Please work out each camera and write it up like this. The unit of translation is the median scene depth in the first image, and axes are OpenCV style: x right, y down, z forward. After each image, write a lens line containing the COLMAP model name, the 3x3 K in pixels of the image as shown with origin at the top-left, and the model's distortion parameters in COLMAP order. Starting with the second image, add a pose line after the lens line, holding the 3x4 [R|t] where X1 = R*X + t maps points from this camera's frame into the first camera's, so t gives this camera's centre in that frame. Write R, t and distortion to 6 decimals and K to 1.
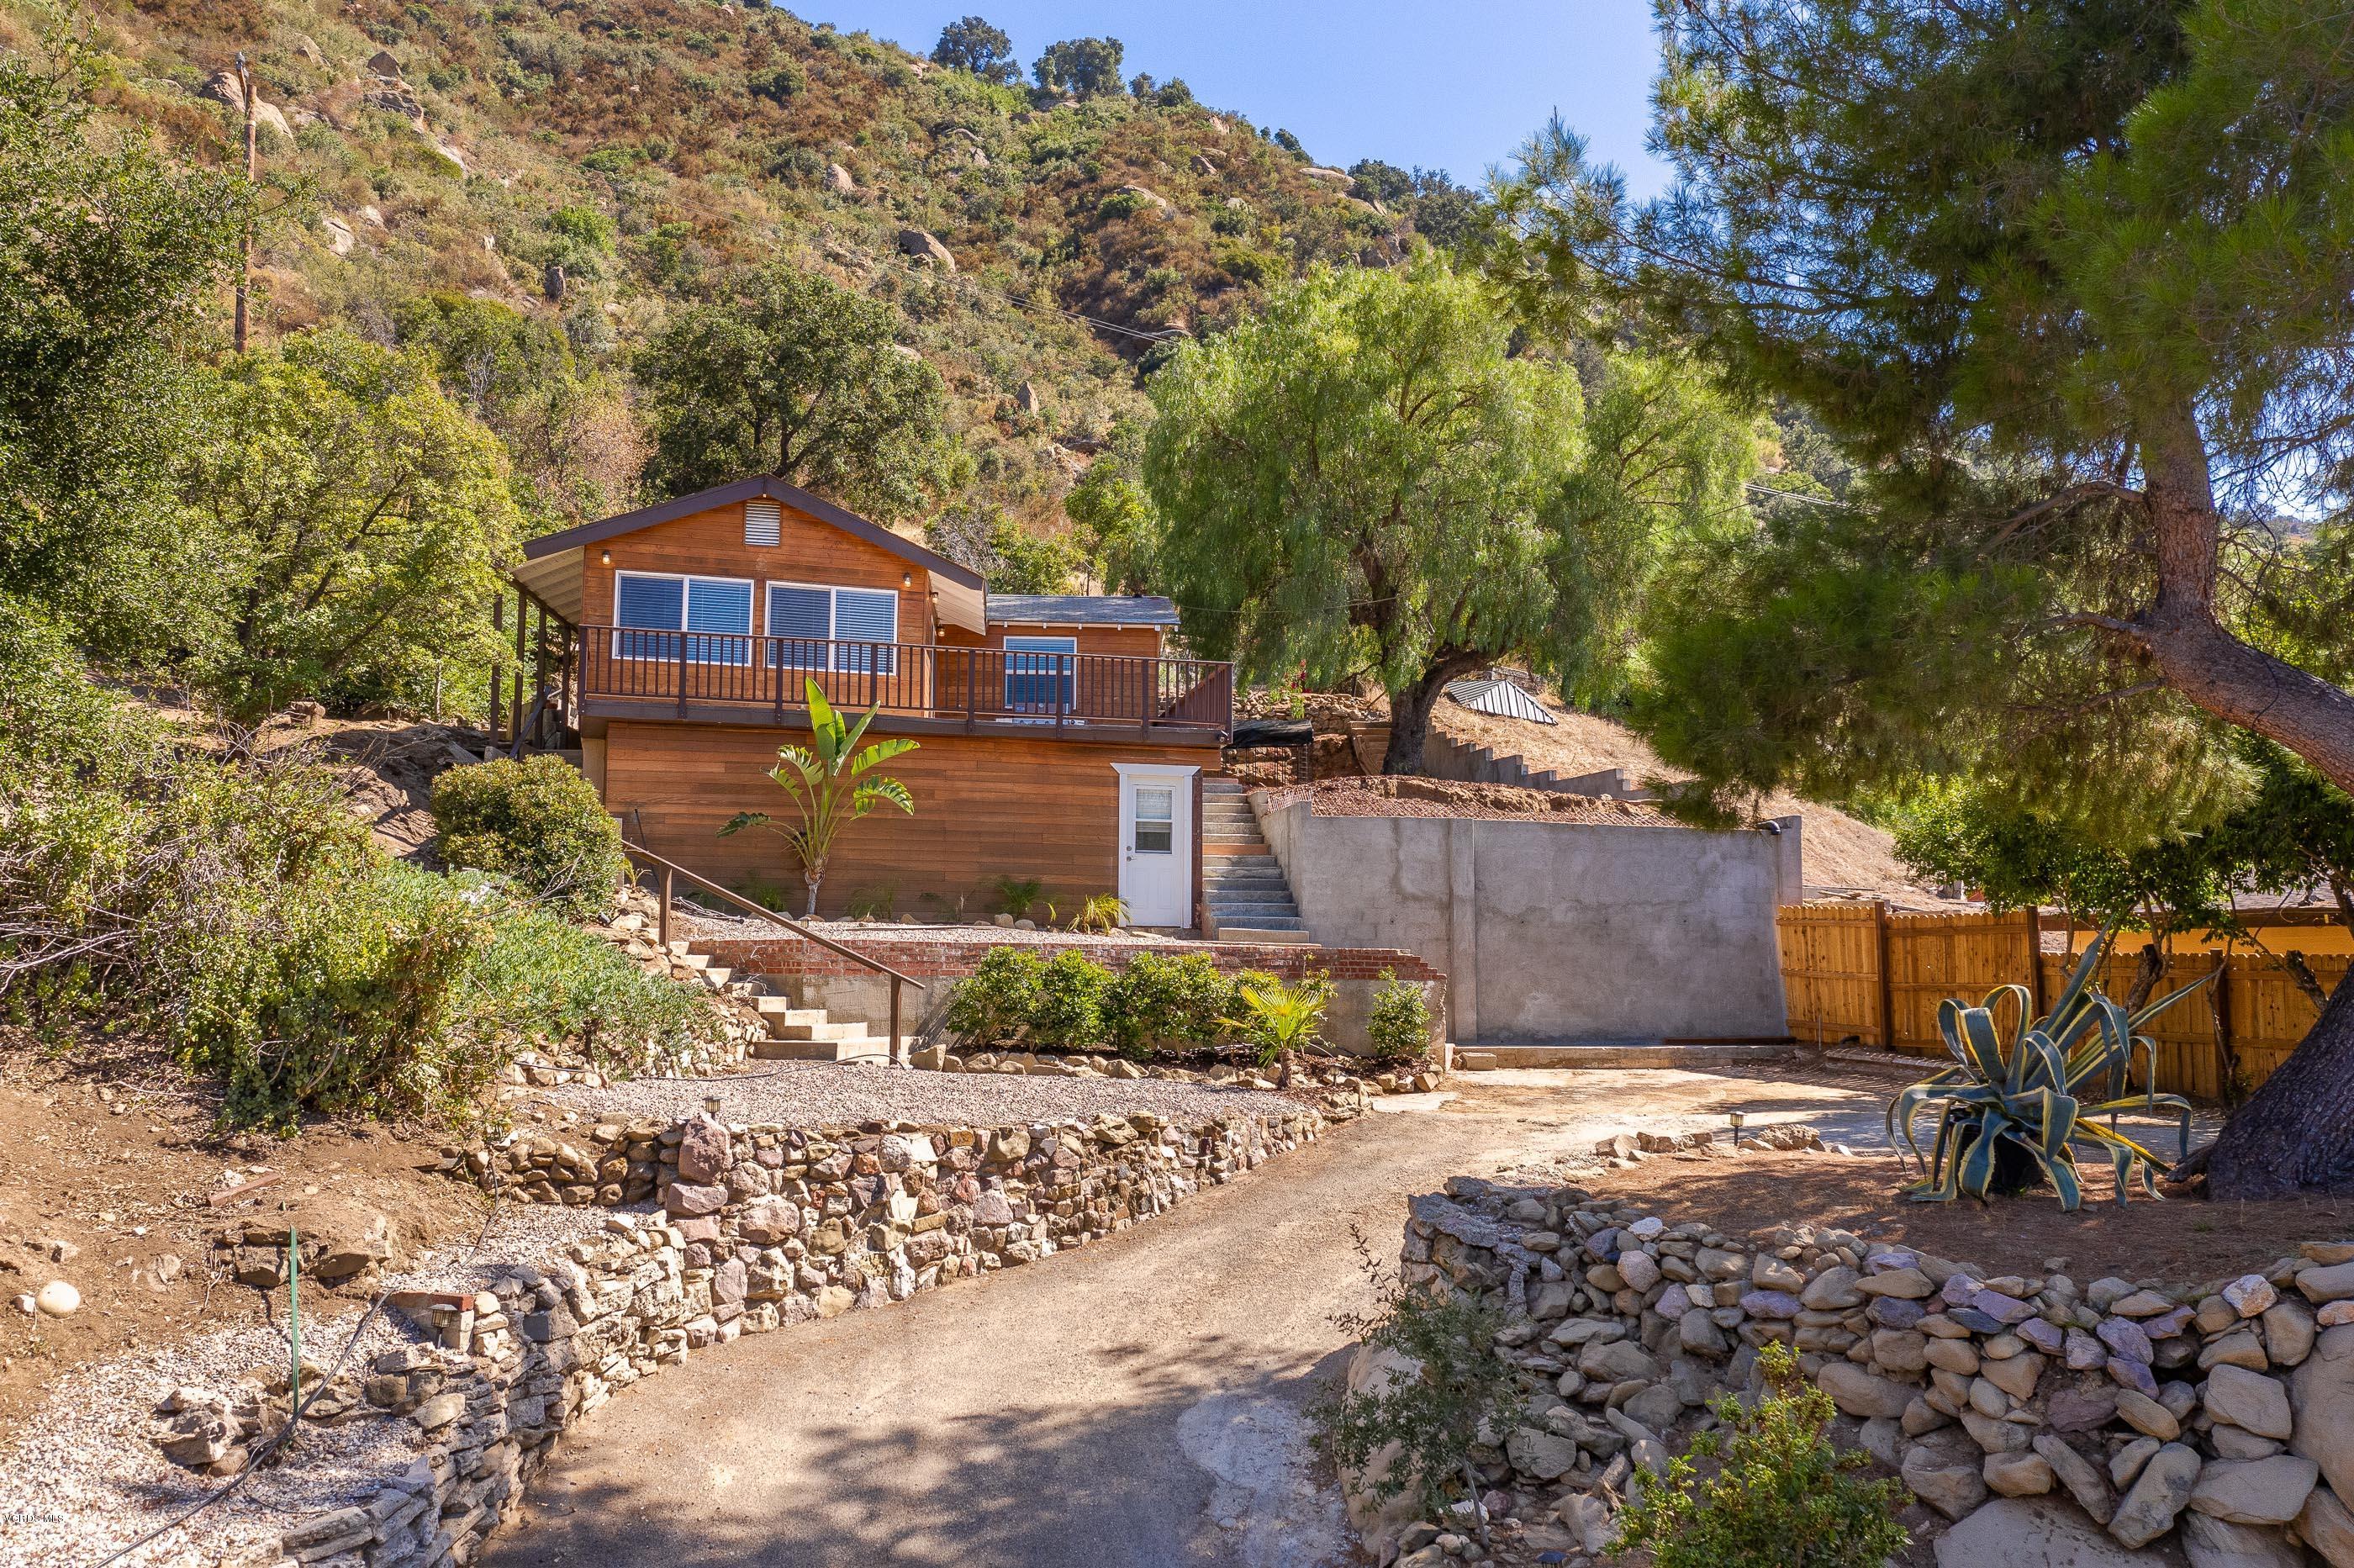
lens RADIAL K [[1868.4, 0, 1169.8], [0, 1868.4, 782.8], [0, 0, 1]] dist [0.013671, 0.010364]
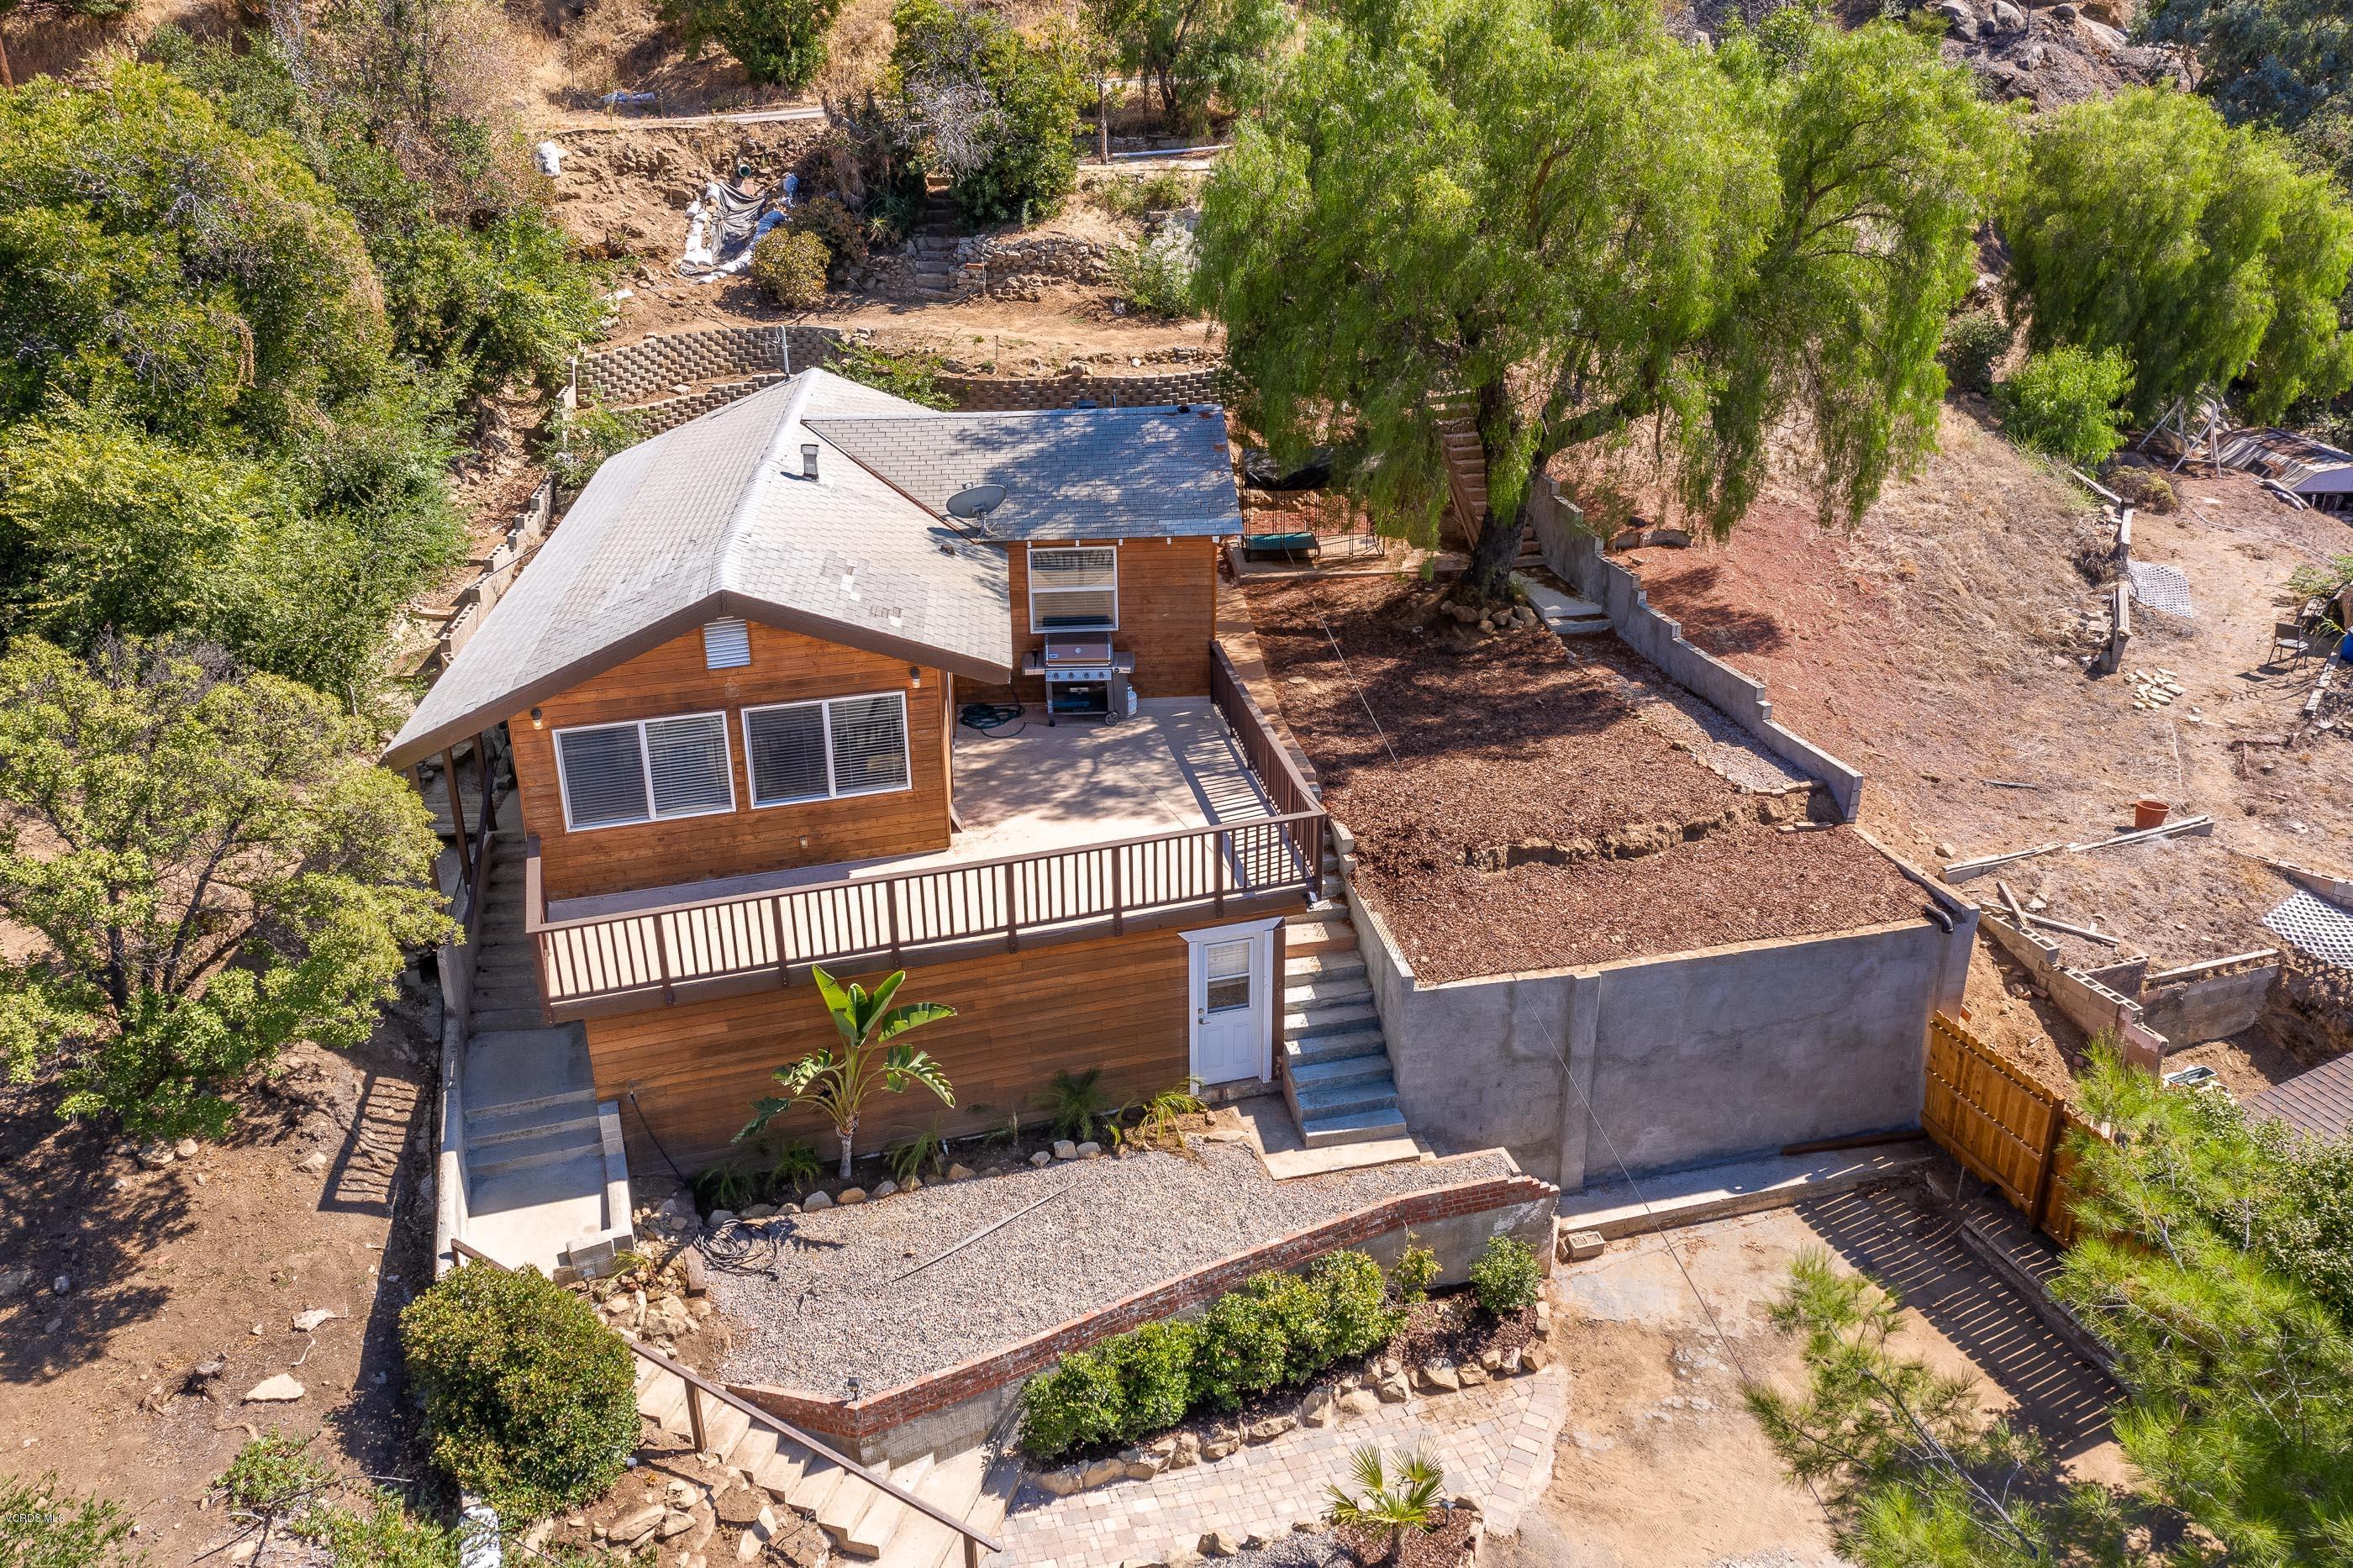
lens RADIAL K [[1867.5, 0, 1169.3], [0, 1867.5, 782.8], [0, 0, 1]] dist [0.013671, 0.010364]
pose [[0.999856, -0.016219, -0.004906, -0.005886], [0.016525, 0.869271, 0.494060, -0.094635], [-0.003748, -0.494070, 0.869414, 0.058205]]
